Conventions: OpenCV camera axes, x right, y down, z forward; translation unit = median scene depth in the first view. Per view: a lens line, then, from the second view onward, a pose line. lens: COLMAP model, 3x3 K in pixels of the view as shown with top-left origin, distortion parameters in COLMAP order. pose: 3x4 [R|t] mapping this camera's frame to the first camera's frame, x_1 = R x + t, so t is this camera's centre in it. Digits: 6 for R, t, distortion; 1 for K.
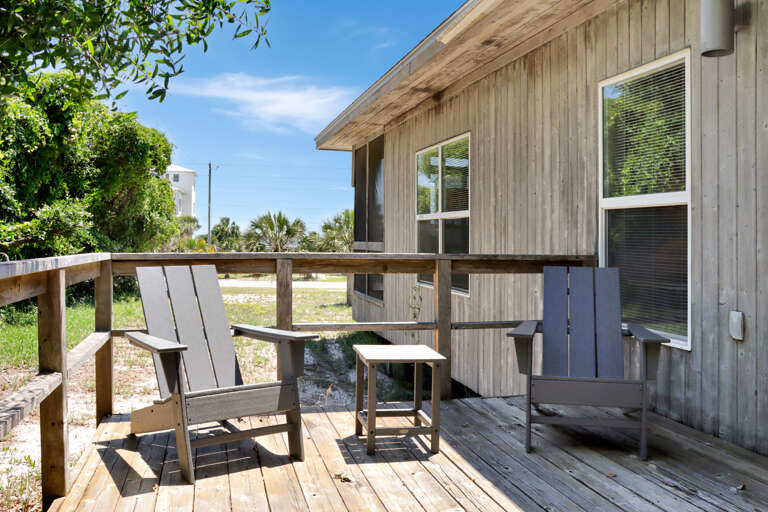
lens RADIAL K [[678.8, 0, 385.0], [0, 678.8, 256.6], [0, 0, 1]] dist [-0.106081, 0.029610]
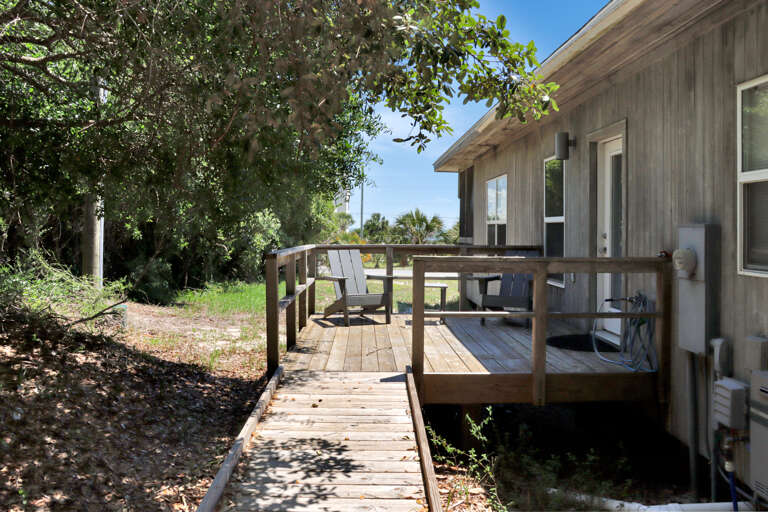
lens RADIAL K [[678.8, 0, 383.0], [0, 678.8, 253.1], [0, 0, 1]] dist [-0.106081, 0.029610]
pose [[0.974762, 0.003899, -0.223215, 0.051227], [-0.002669, 0.999980, 0.005816, 0.001498], [0.223233, -0.005073, 0.974752, -0.184503]]
